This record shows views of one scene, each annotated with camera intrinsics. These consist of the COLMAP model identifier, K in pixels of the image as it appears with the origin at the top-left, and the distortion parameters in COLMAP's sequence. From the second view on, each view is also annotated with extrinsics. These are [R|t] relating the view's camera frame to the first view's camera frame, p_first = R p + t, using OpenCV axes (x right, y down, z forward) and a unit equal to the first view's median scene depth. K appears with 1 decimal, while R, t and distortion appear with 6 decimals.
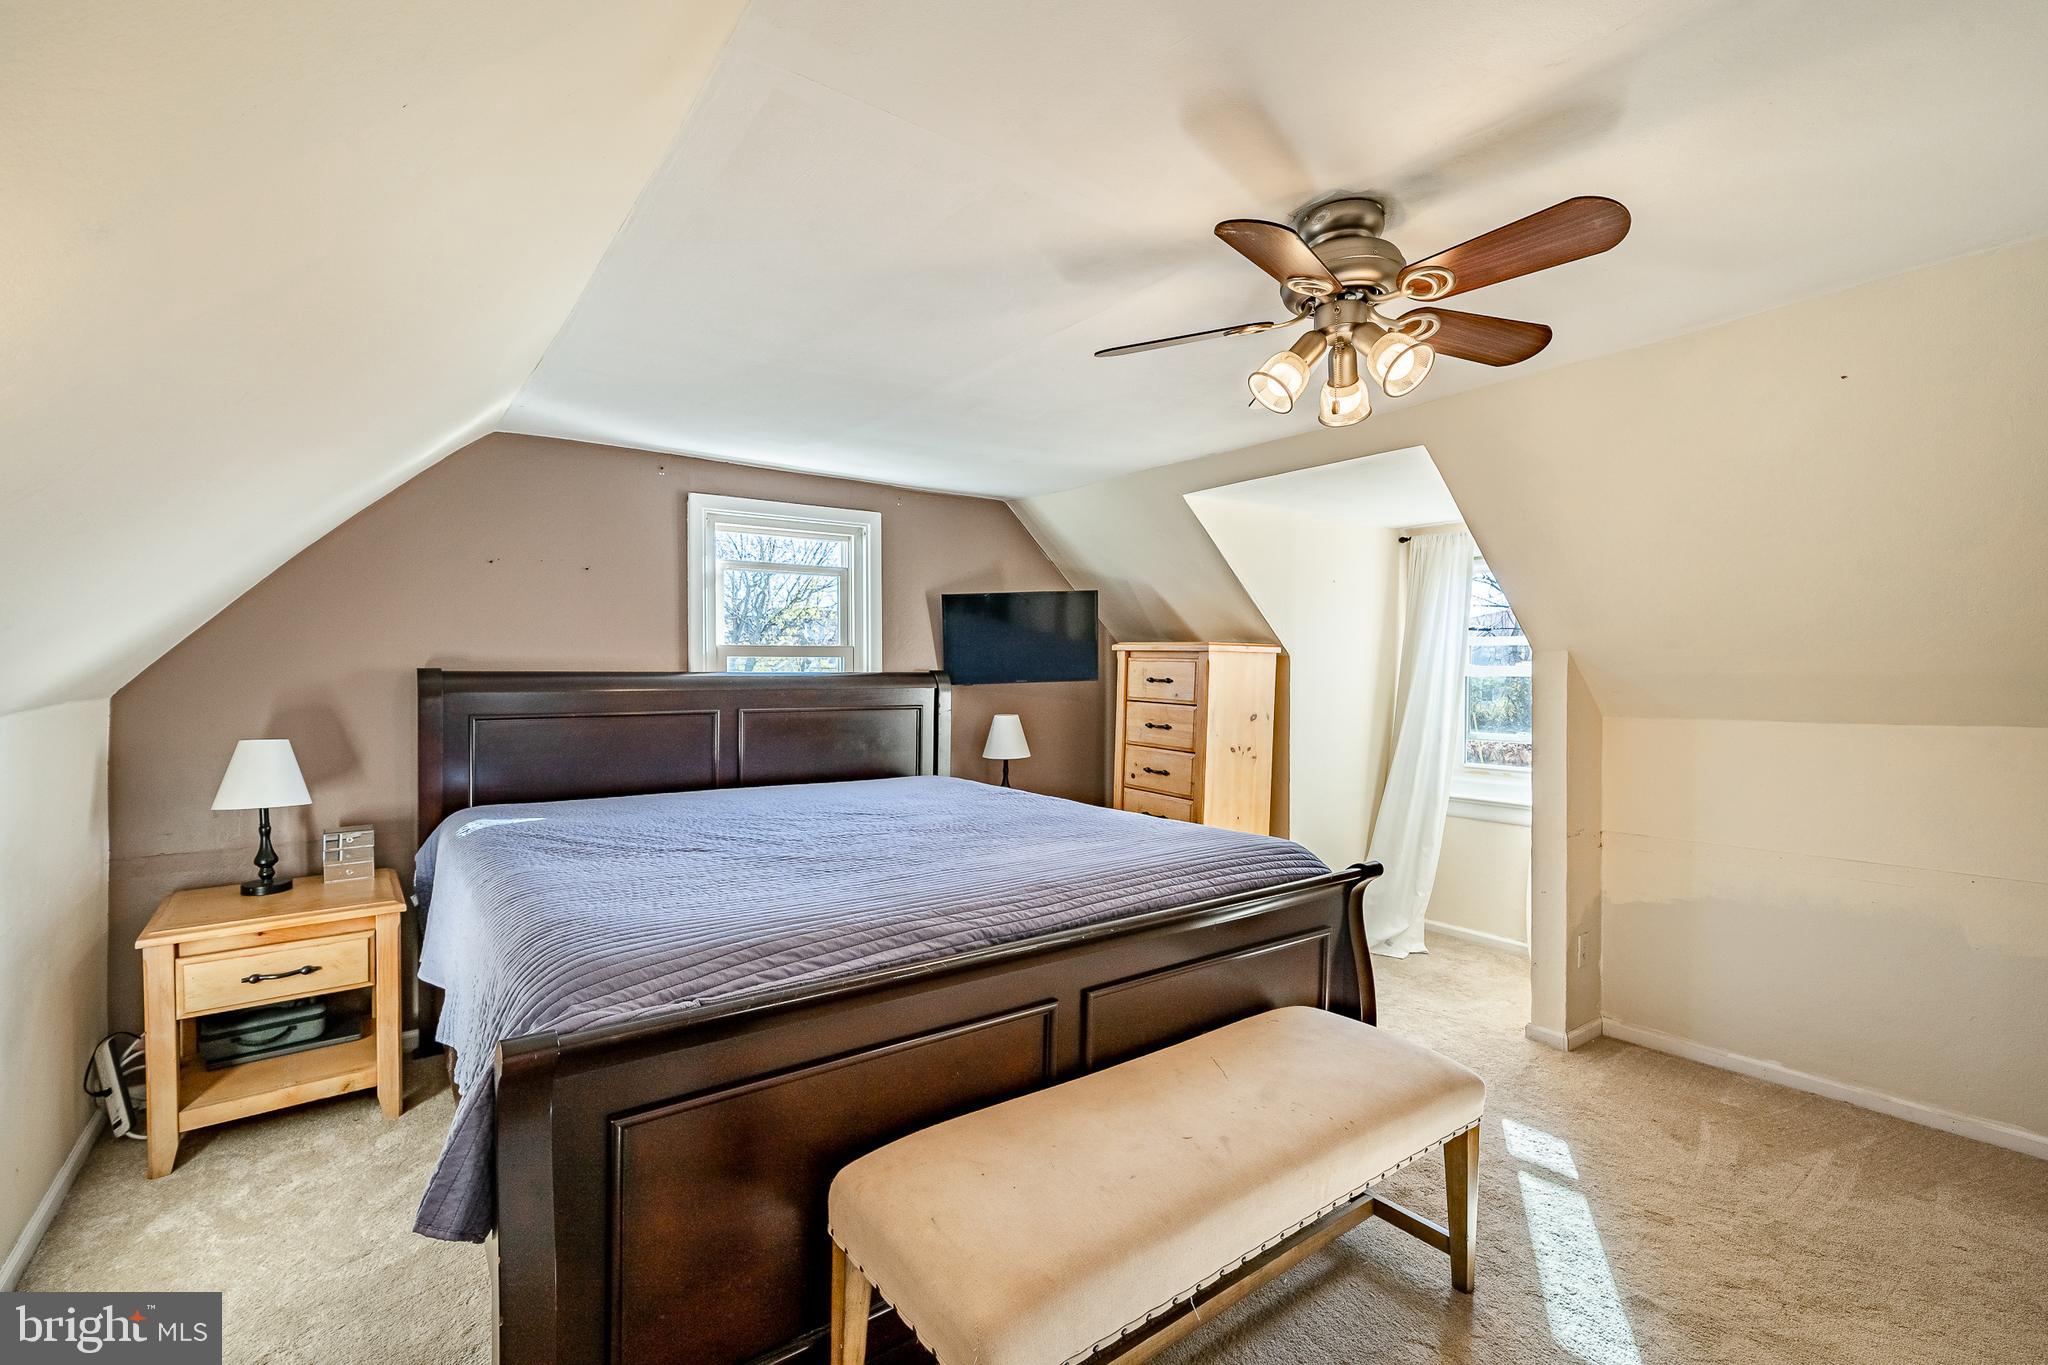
lens RADIAL K [[931.4, 0, 1023.2], [0, 931.4, 680.4], [0, 0, 1]] dist [-0.002486, 0.000331]
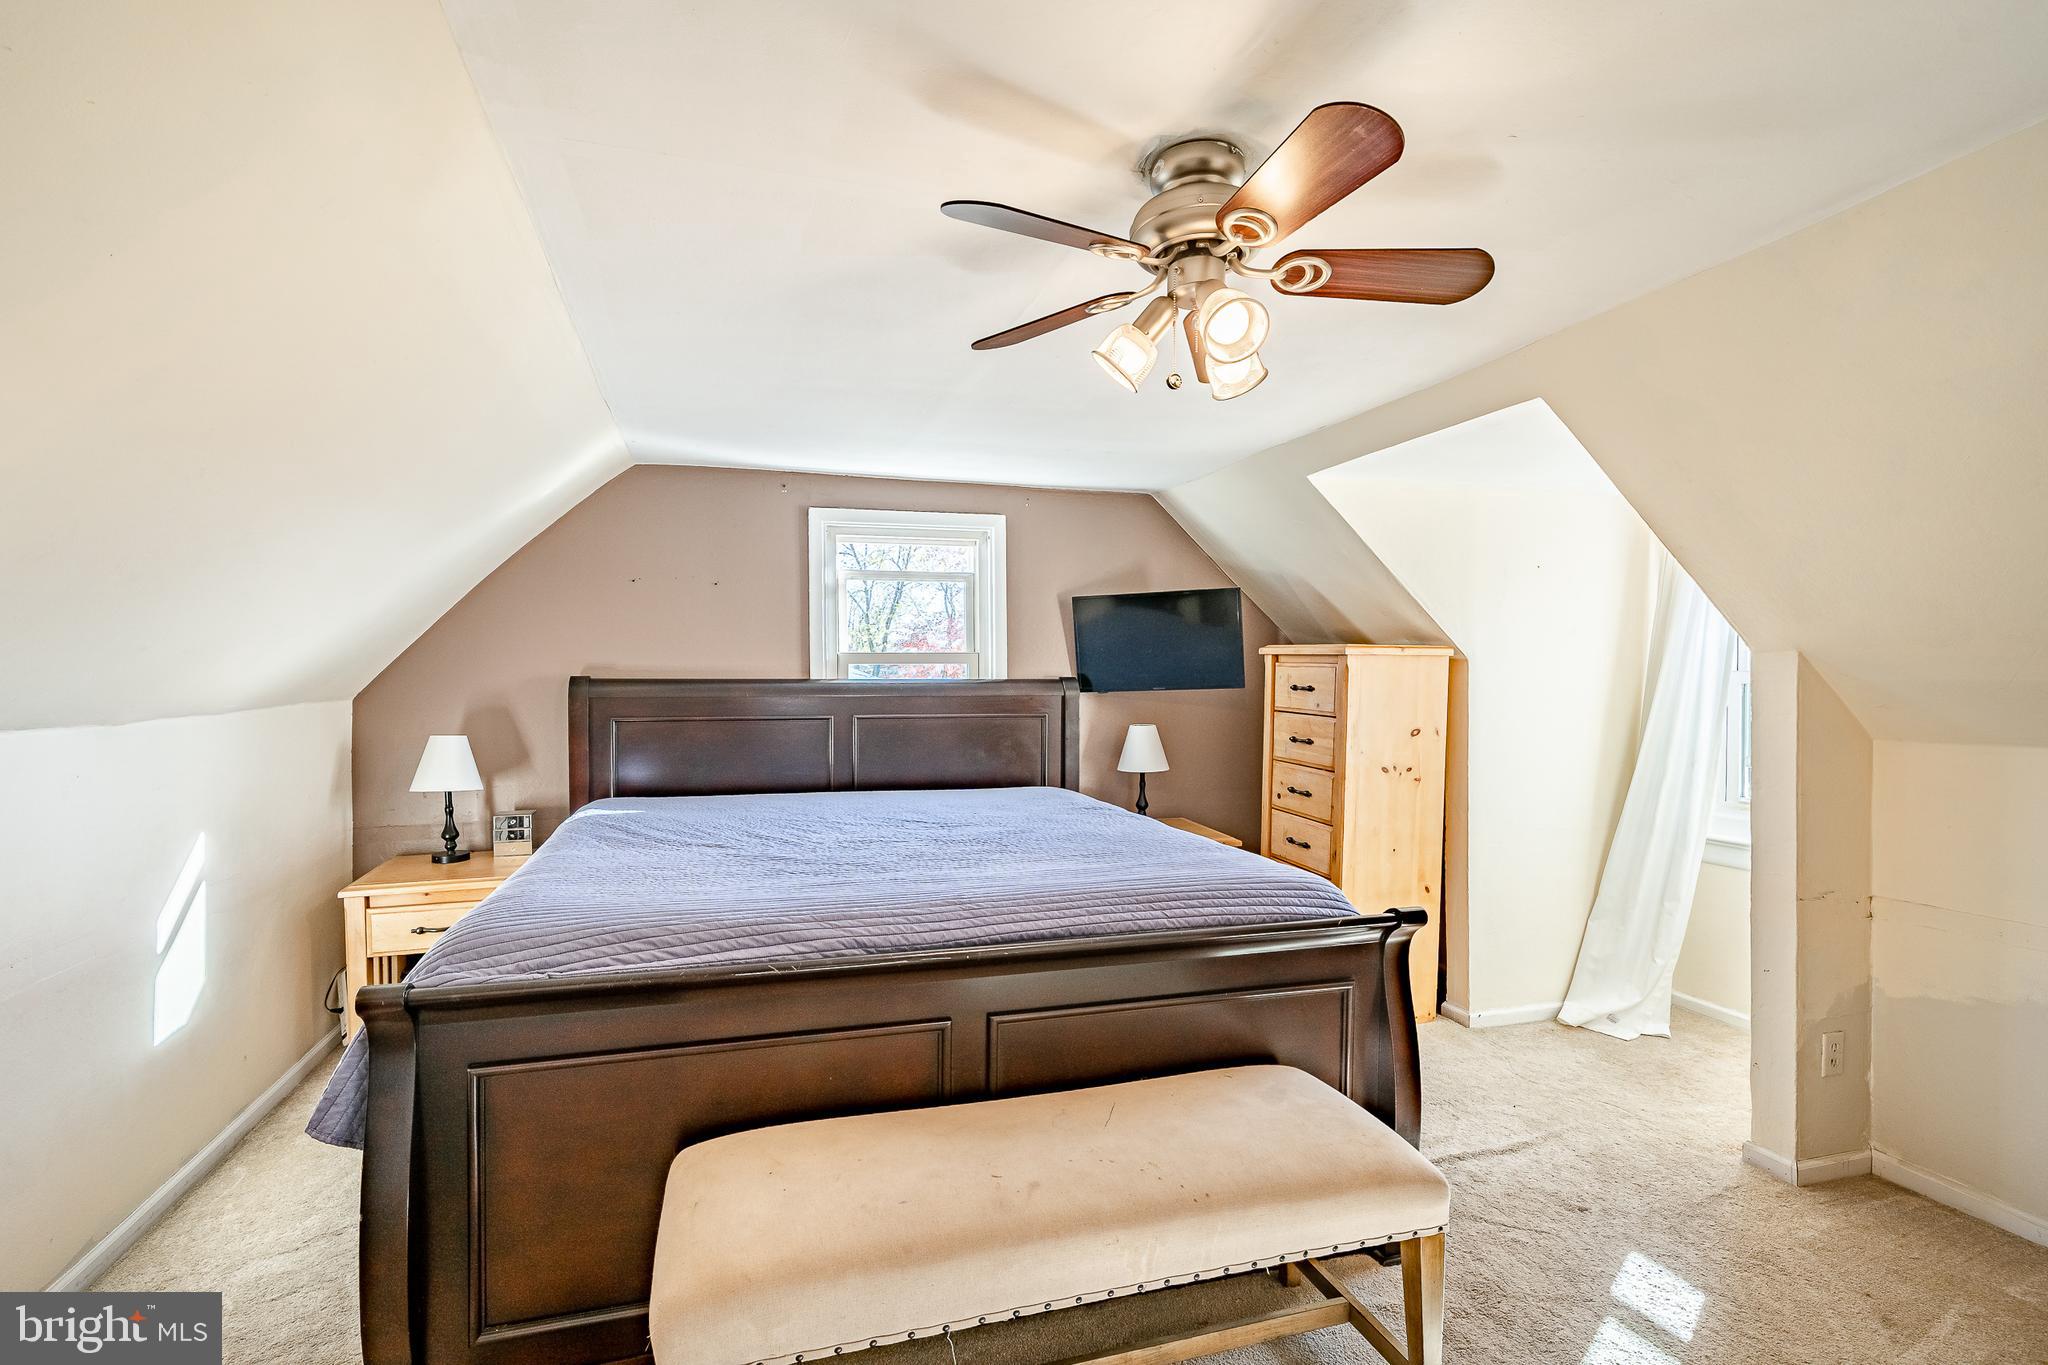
lens RADIAL K [[997.4, 0, 1025.2], [0, 997.4, 689.3], [0, 0, 1]] dist [0.000649, 0.000443]
pose [[0.938708, 0.003675, -0.344695, 0.304745], [-0.002472, 0.999989, 0.003928, -0.002879], [0.344706, -0.002835, 0.938707, 0.035804]]
